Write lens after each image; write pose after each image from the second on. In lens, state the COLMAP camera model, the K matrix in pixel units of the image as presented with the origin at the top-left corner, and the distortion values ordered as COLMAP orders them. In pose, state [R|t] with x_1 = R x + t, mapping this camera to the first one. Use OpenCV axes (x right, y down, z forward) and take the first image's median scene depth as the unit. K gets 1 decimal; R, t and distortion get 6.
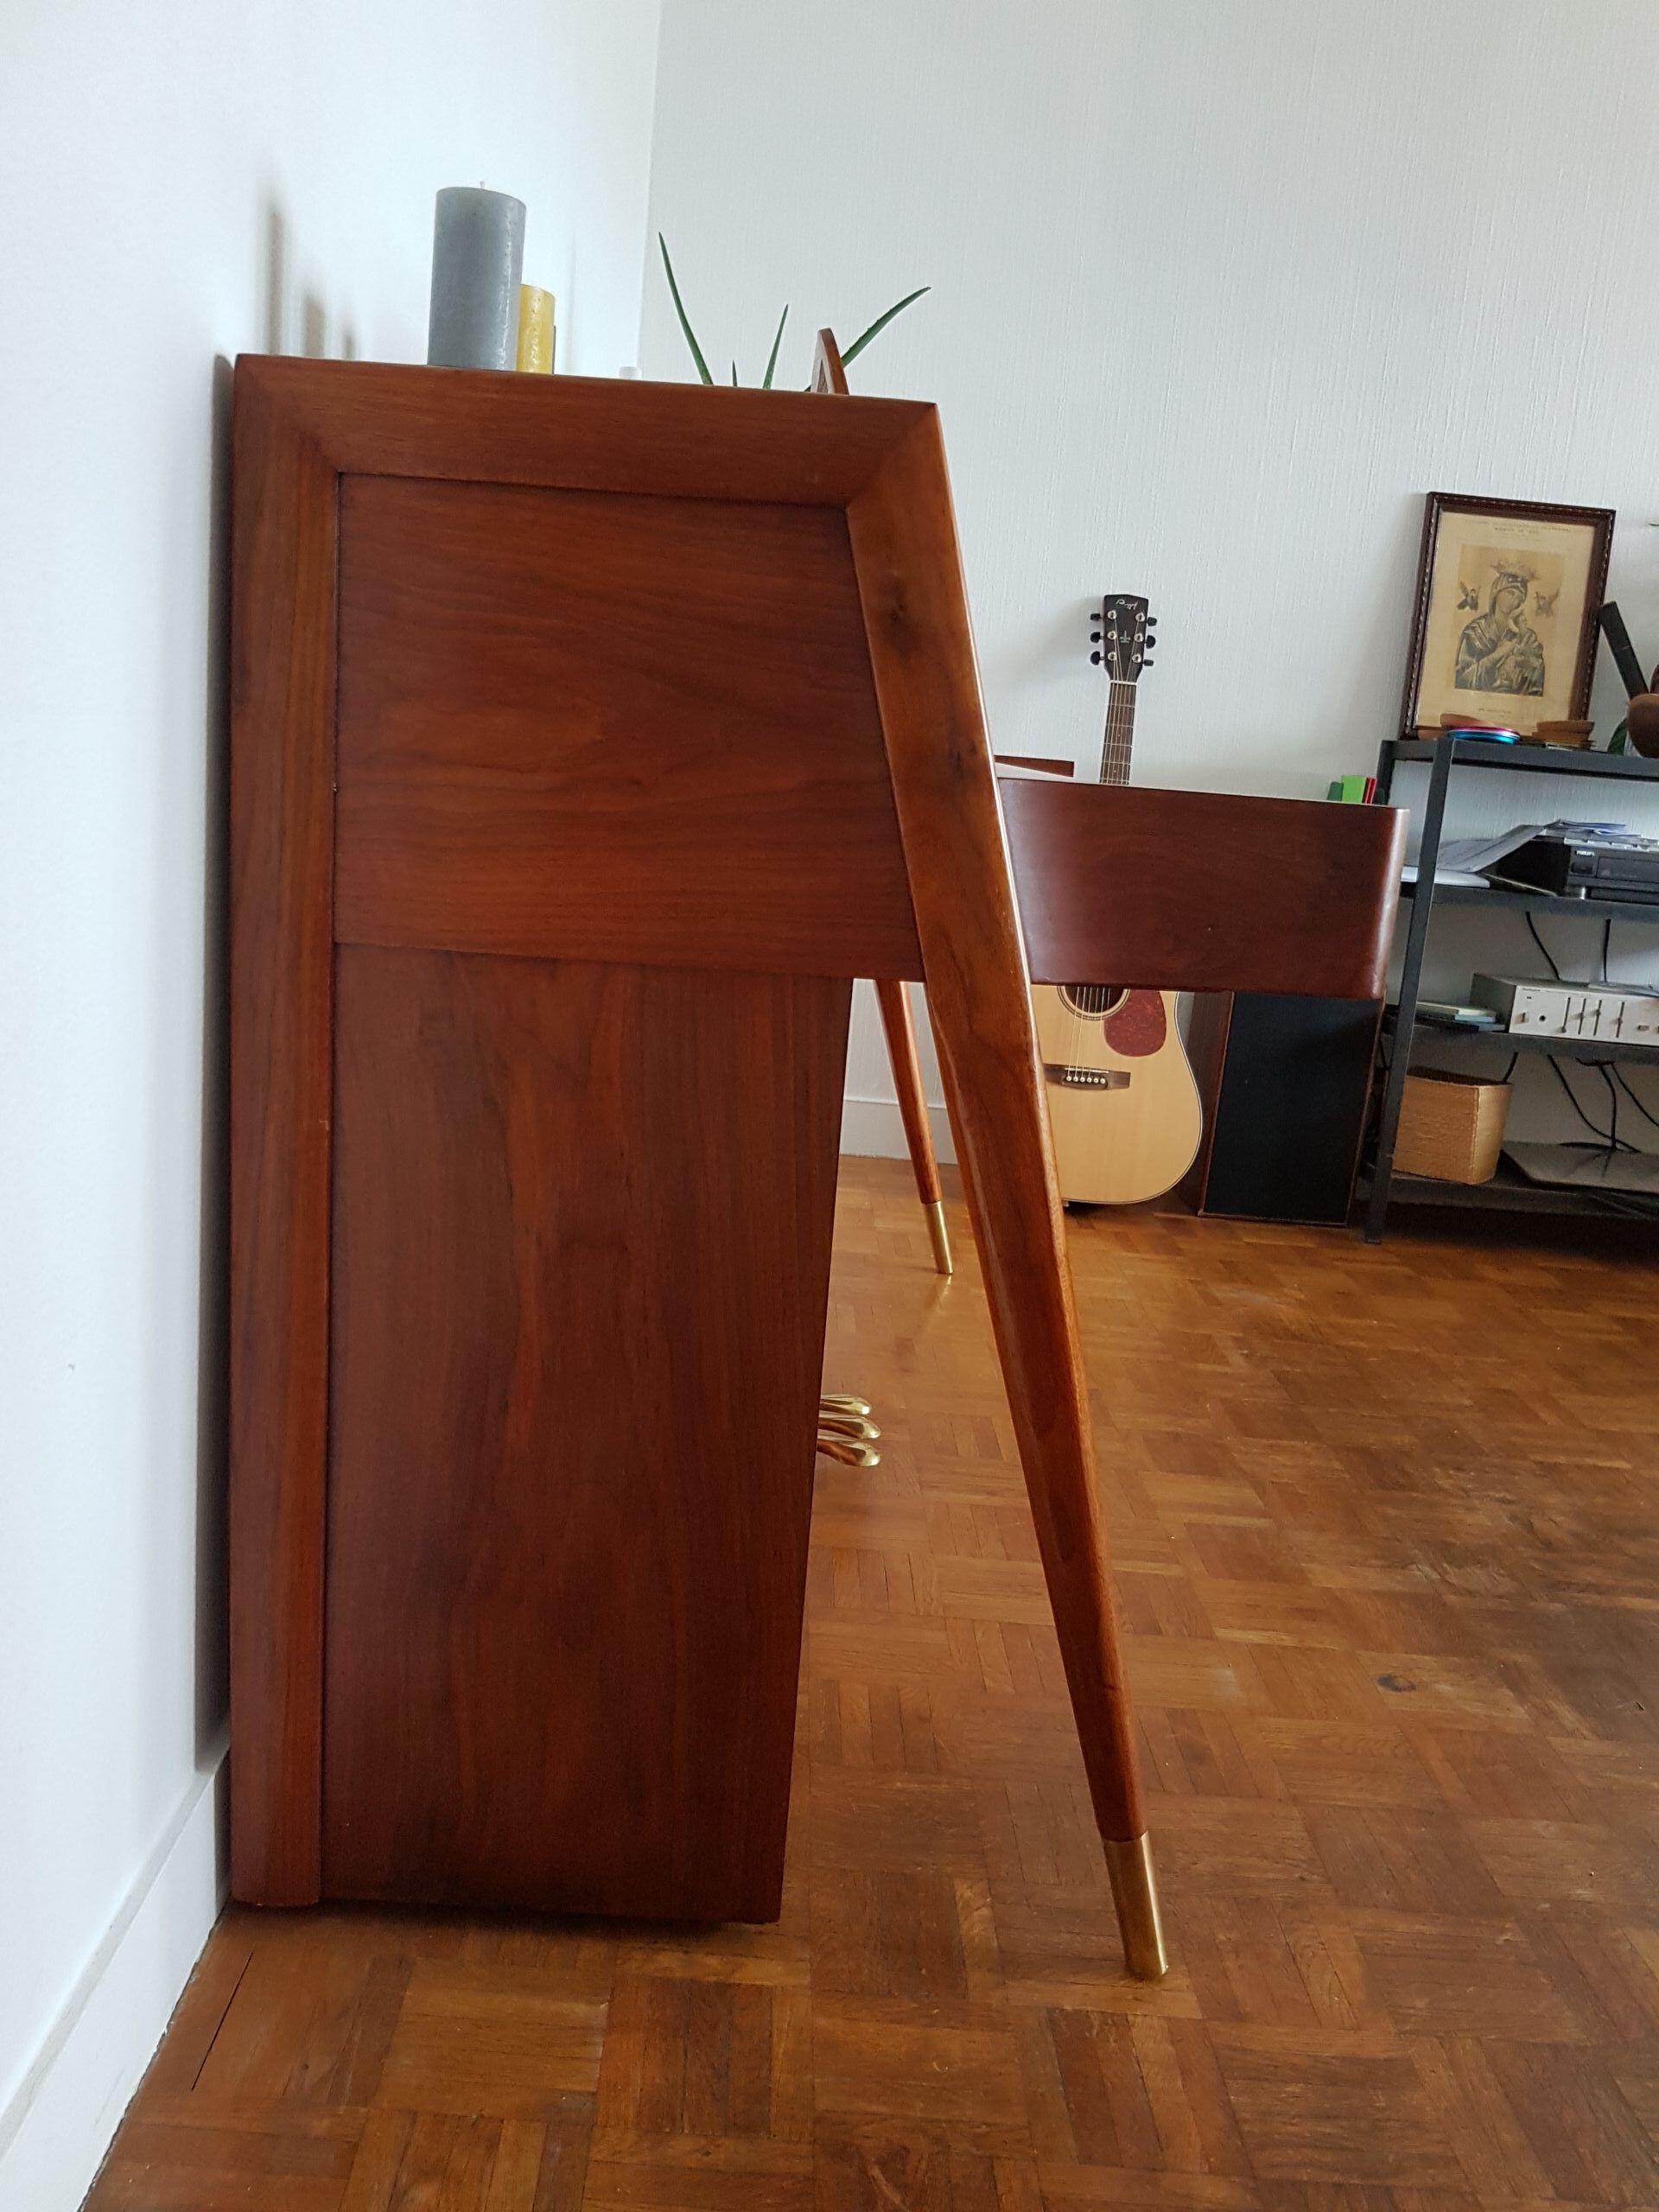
lens RADIAL K [[1719.6, 0, 754.6], [0, 1719.6, 1112.3], [0, 0, 1]] dist [-0.013838, -0.000233]
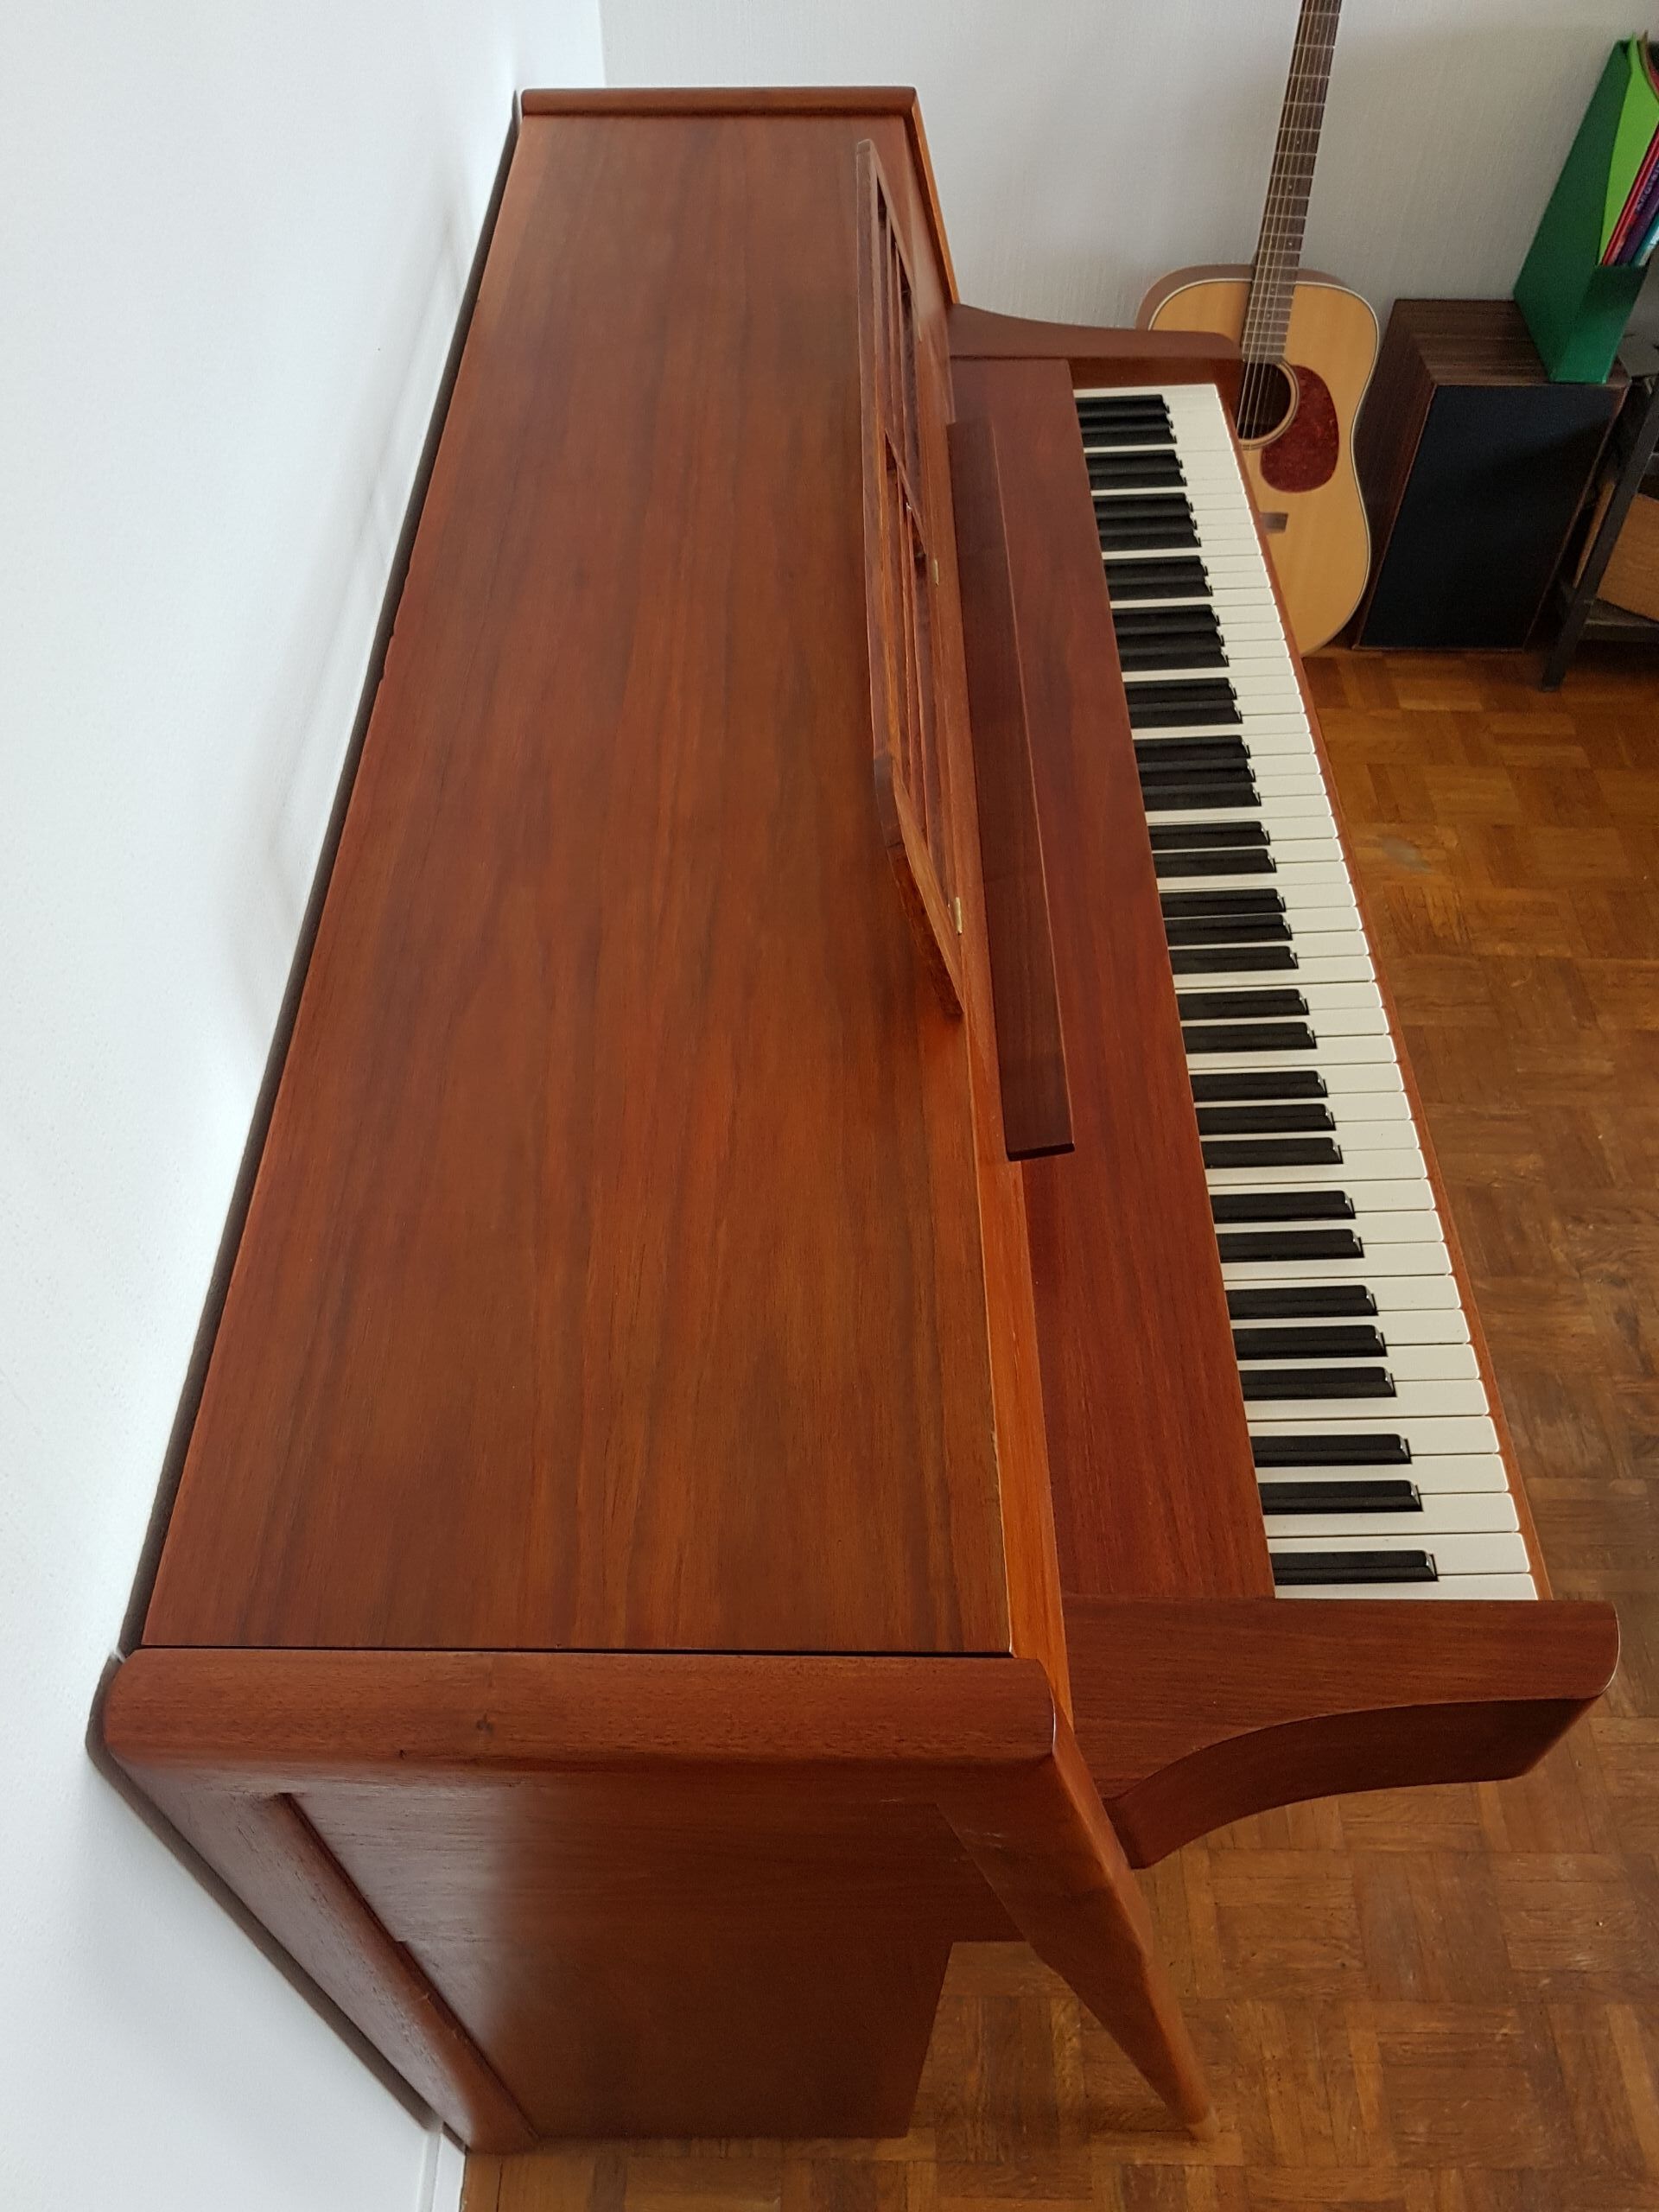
lens RADIAL K [[1752.4, 0, 774.5], [0, 1752.4, 1066.2], [0, 0, 1]] dist [-0.007552, -0.003913]
pose [[0.996761, -0.050739, -0.062389, 0.022045], [0.078408, 0.785532, 0.613834, -0.585406], [0.017863, -0.616738, 0.786966, 0.295571]]
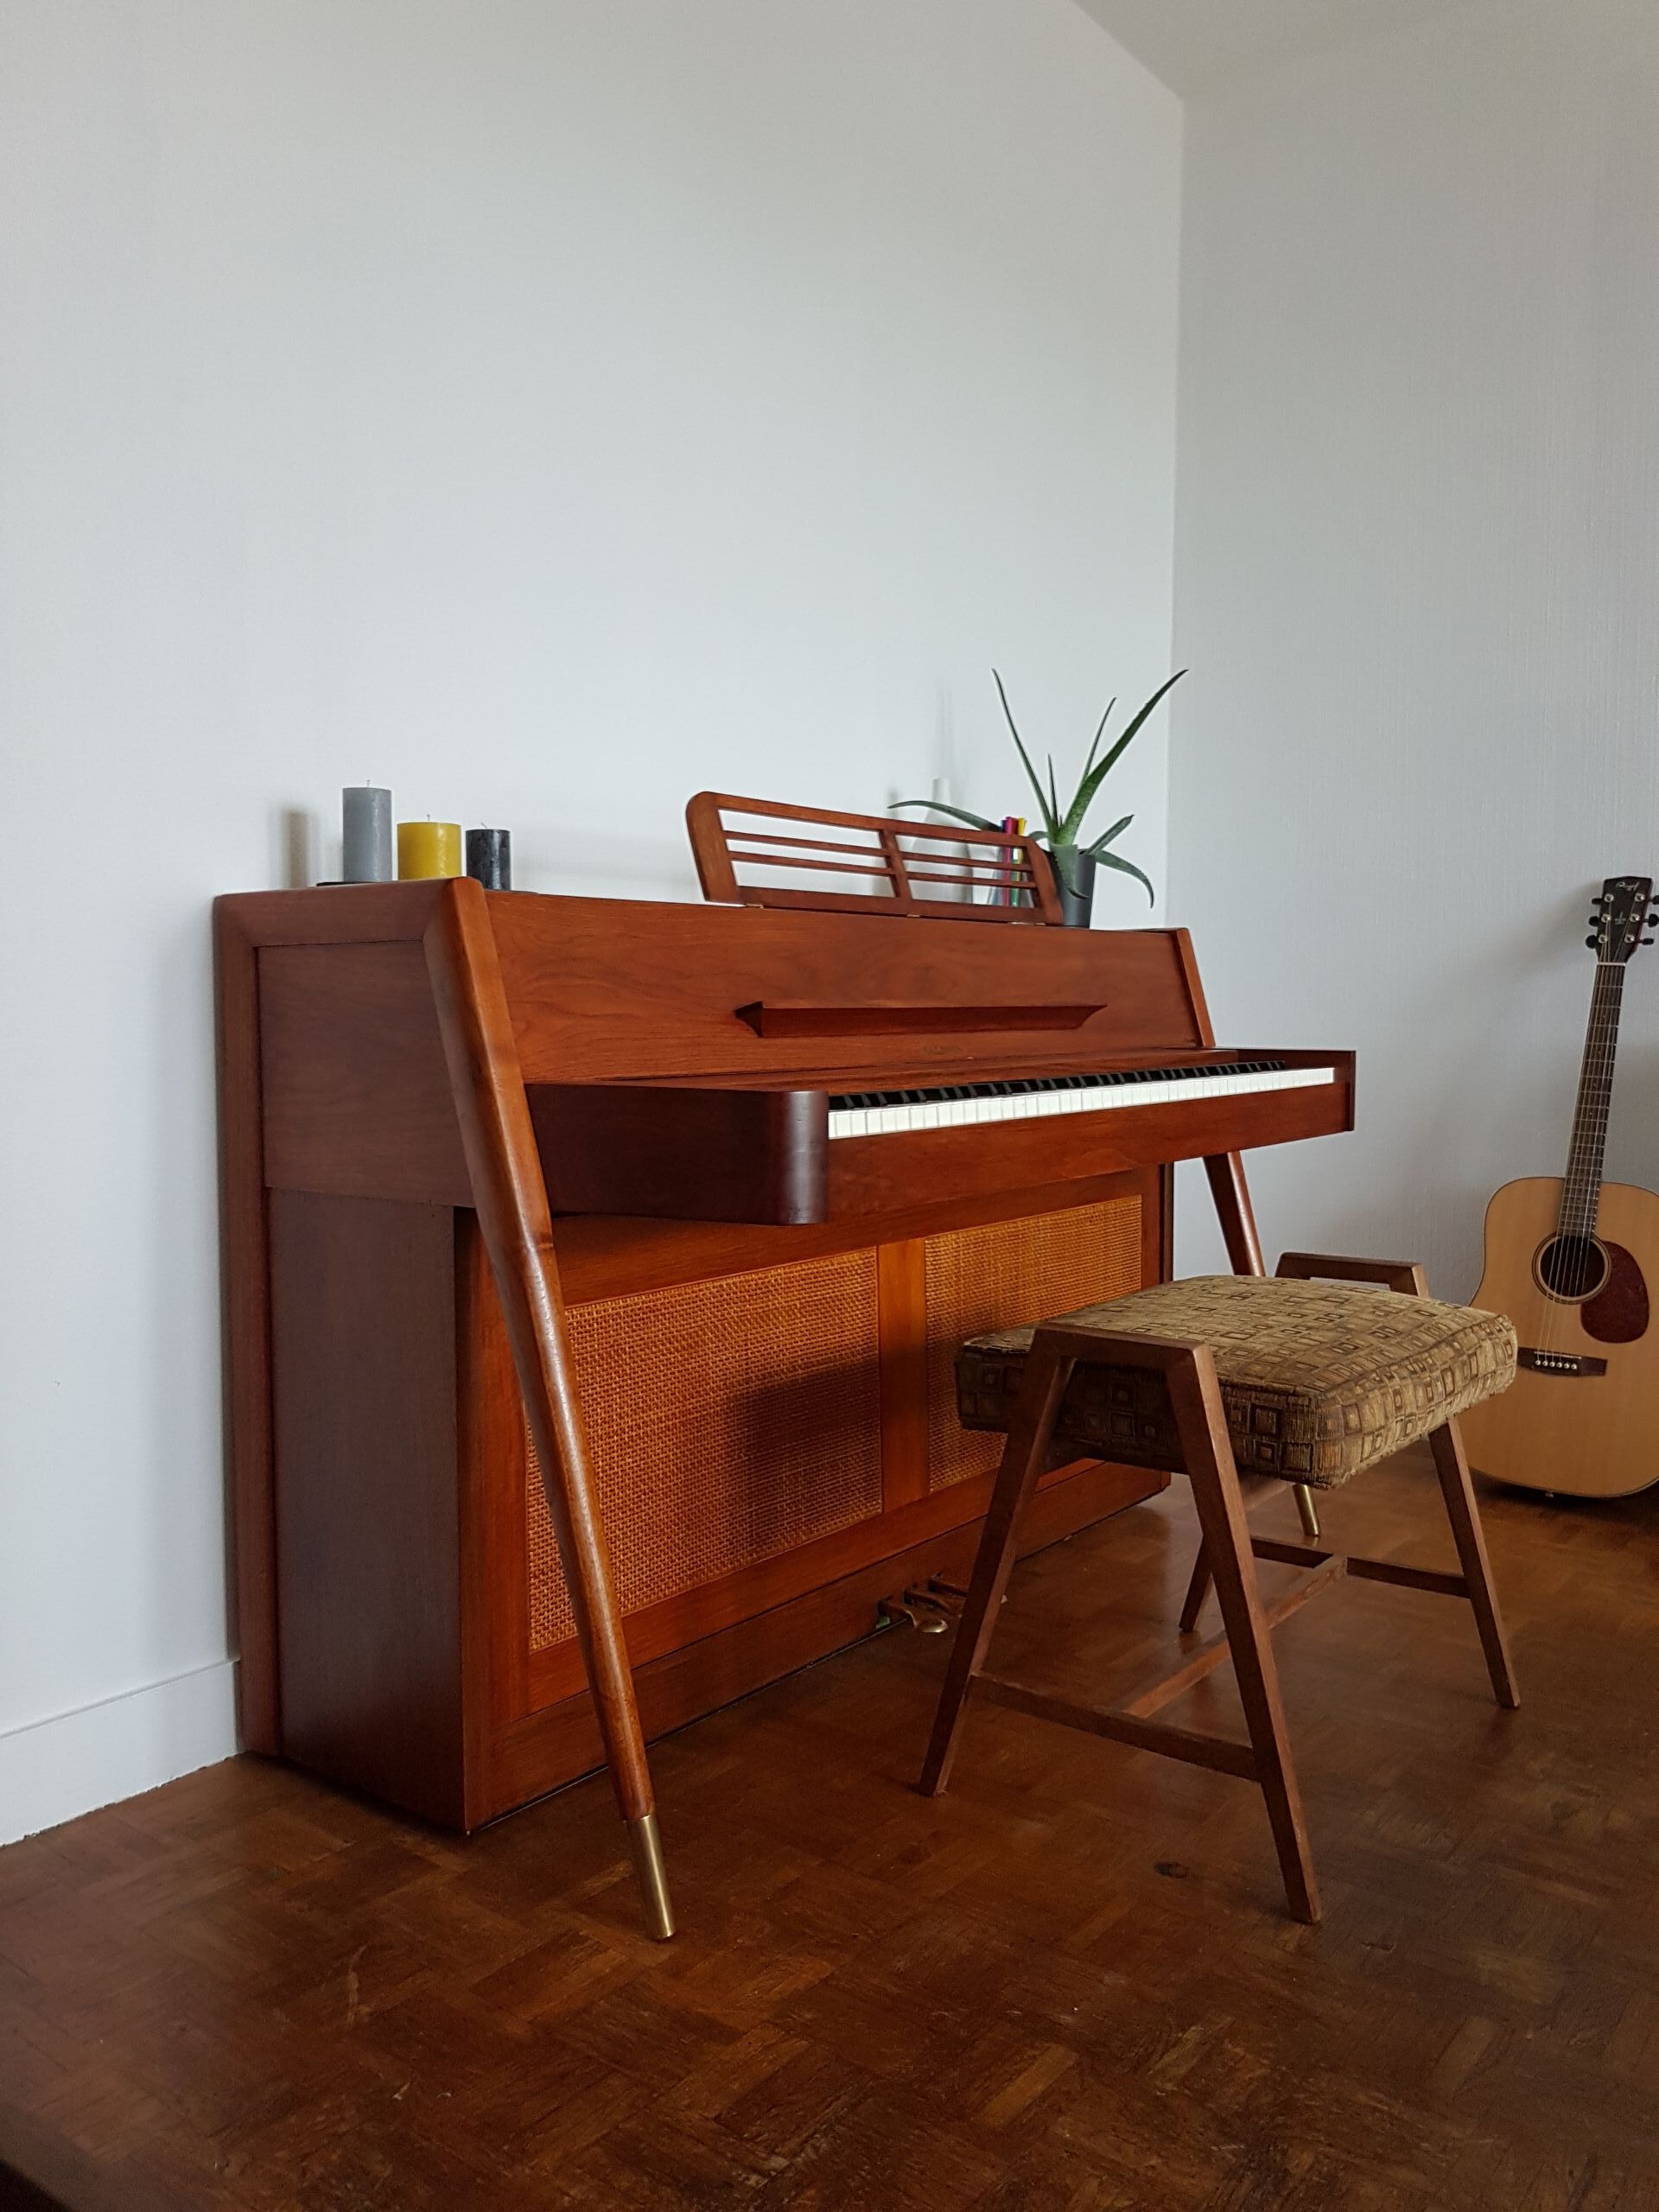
lens RADIAL K [[1702.7, 0, 780.2], [0, 1702.7, 1107.3], [0, 0, 1]] dist [-0.012536, -0.010095]
pose [[0.786966, -0.042257, -0.615547, 0.747307], [-0.073418, 0.984150, -0.161425, 0.041840], [0.612612, 0.172229, 0.771391, -0.059239]]
